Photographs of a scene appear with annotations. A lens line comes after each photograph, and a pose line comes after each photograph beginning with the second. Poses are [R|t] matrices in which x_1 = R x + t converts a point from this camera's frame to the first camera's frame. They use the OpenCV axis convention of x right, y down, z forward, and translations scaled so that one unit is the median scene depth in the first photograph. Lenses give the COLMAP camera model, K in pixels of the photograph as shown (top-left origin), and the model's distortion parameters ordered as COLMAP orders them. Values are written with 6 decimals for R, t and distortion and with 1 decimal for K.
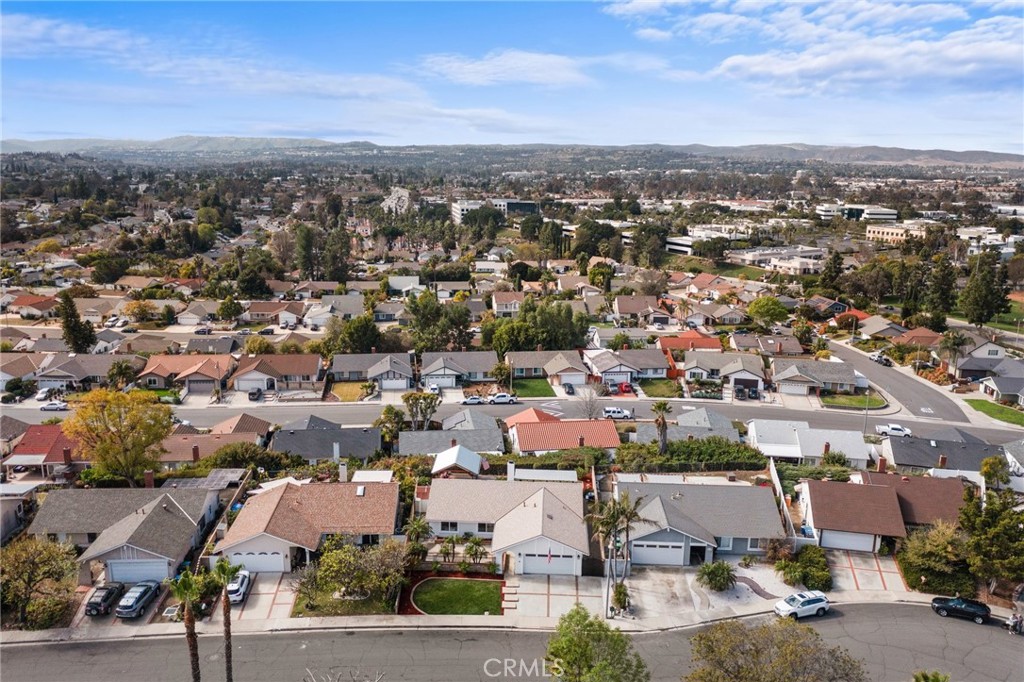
lens RADIAL K [[807.9, 0, 512.0], [0, 807.9, 341.0], [0, 0, 1]] dist [-0.001501, 0.008766]
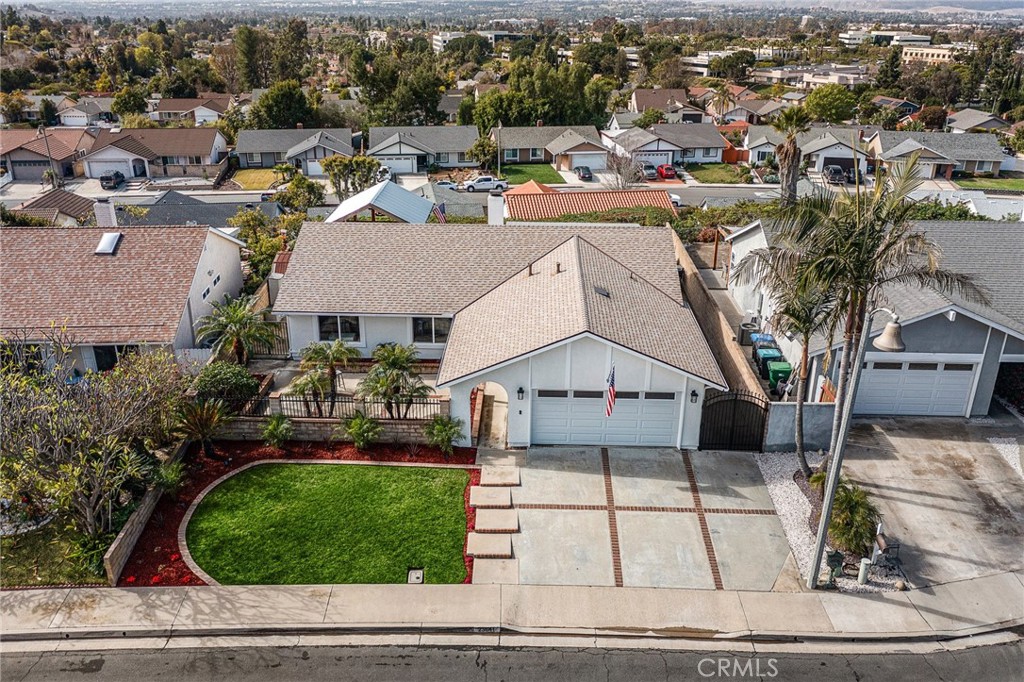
lens RADIAL K [[807.9, 0, 512.0], [0, 807.9, 341.0], [0, 0, 1]] dist [-0.001501, 0.008766]
pose [[0.999873, -0.012552, 0.009867, 0.001179], [0.010758, 0.986309, 0.164555, 0.084366], [-0.011798, -0.164428, 0.986319, 0.300903]]
